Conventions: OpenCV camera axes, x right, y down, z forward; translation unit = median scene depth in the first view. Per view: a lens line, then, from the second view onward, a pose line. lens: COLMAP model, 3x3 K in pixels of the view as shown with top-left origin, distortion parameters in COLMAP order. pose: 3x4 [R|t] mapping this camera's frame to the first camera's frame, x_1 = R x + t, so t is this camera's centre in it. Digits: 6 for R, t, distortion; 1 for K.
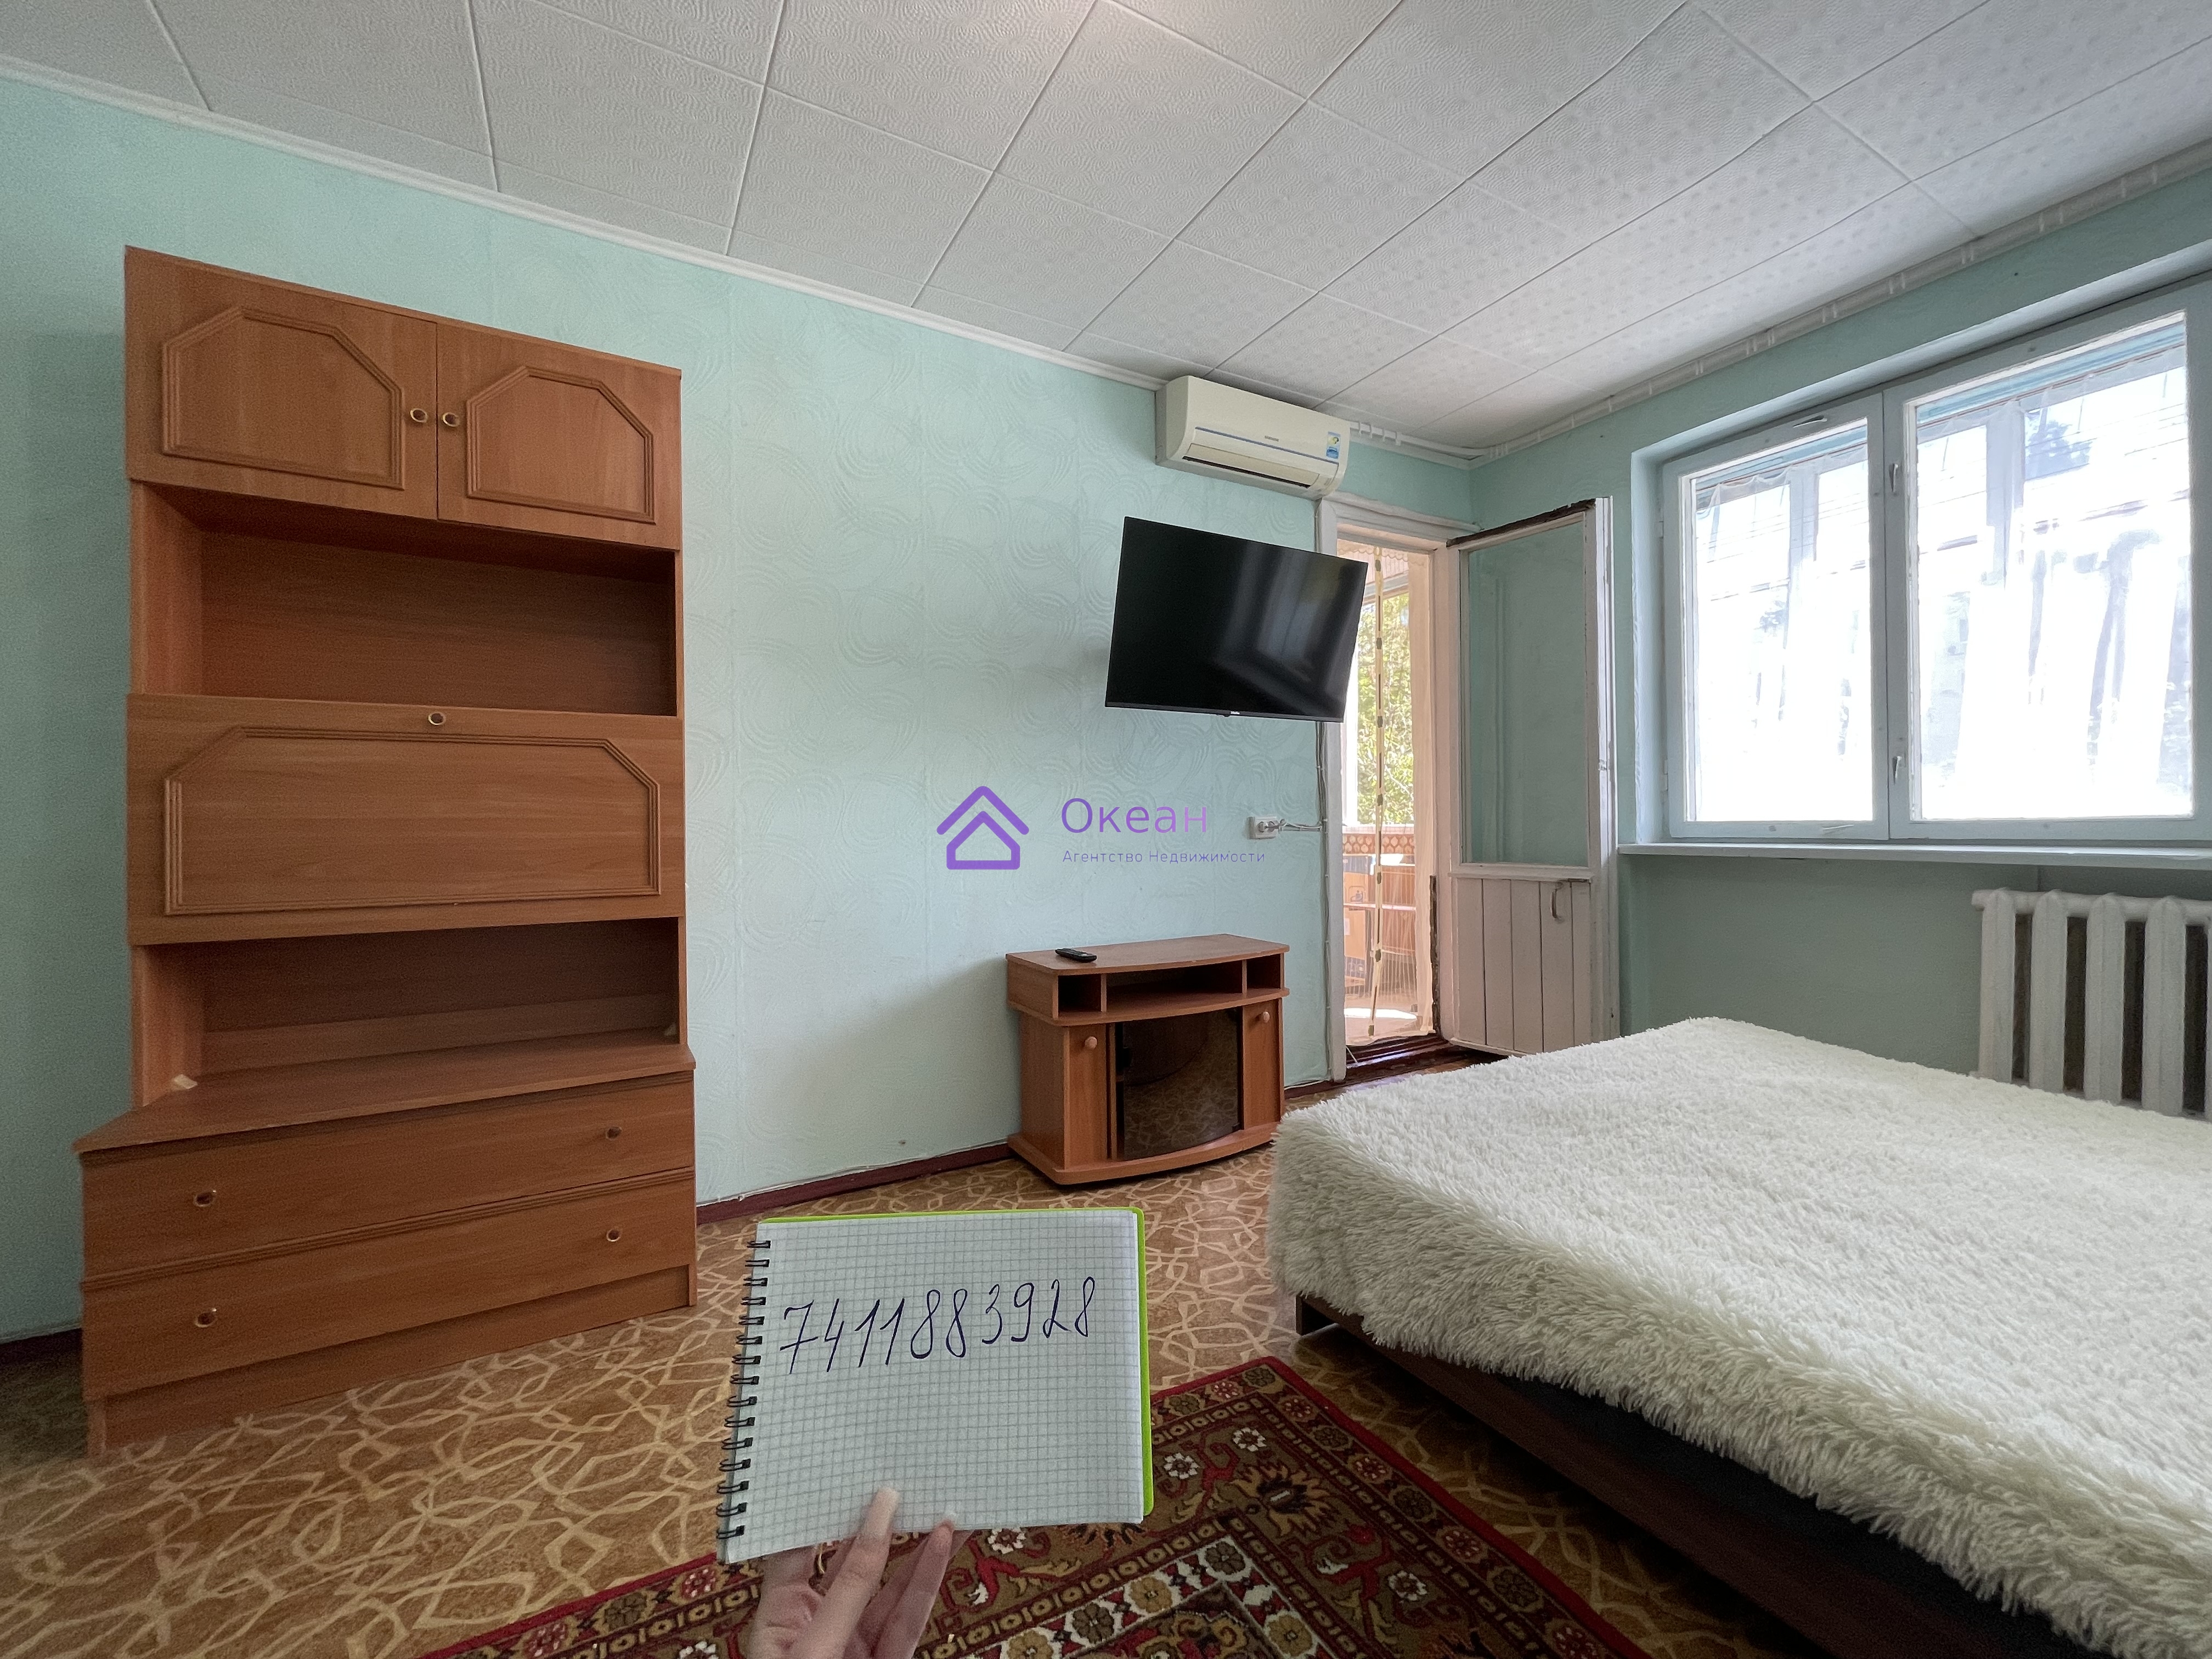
lens RADIAL K [[894.1, 0, 1106.3], [0, 894.1, 829.8], [0, 0, 1]] dist [-0.001823, -0.000070]
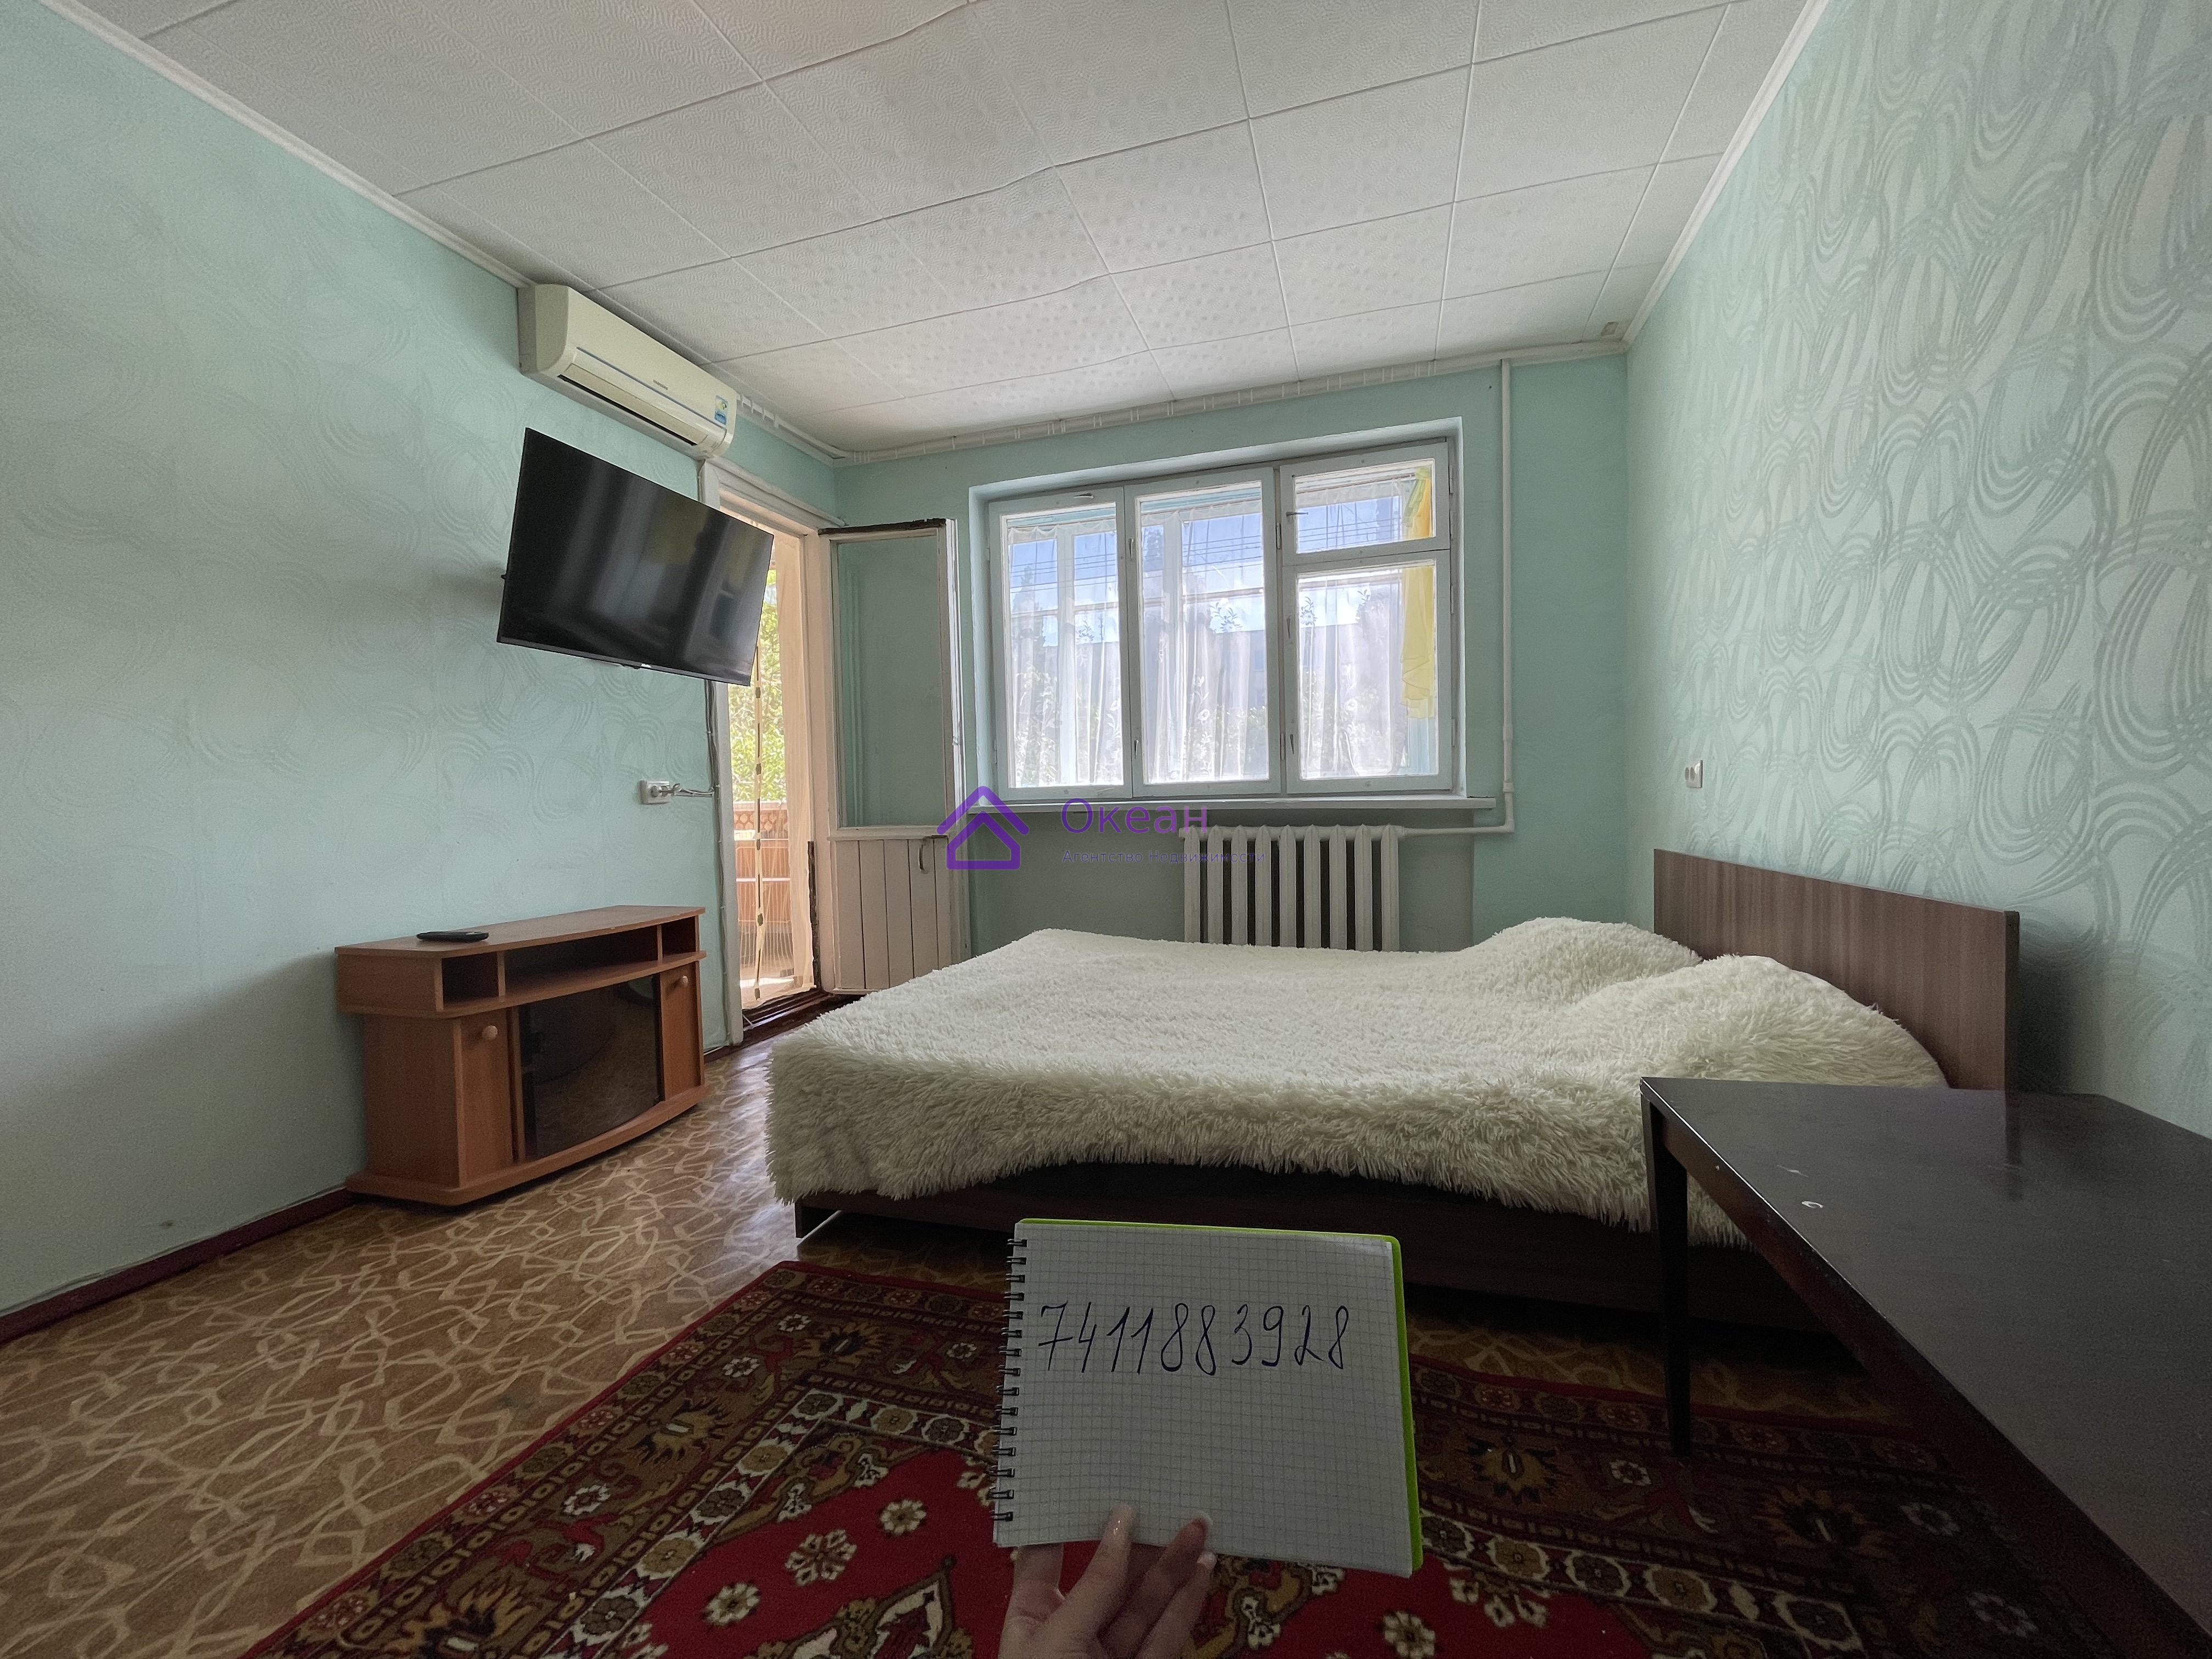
lens RADIAL K [[894.1, 0, 1106.3], [0, 894.1, 829.8], [0, 0, 1]] dist [-0.001823, -0.000070]
pose [[0.727232, -0.027135, 0.685855, -0.164372], [0.021119, 0.999630, 0.017155, 0.039876], [-0.686067, 0.002009, 0.727536, -0.030343]]
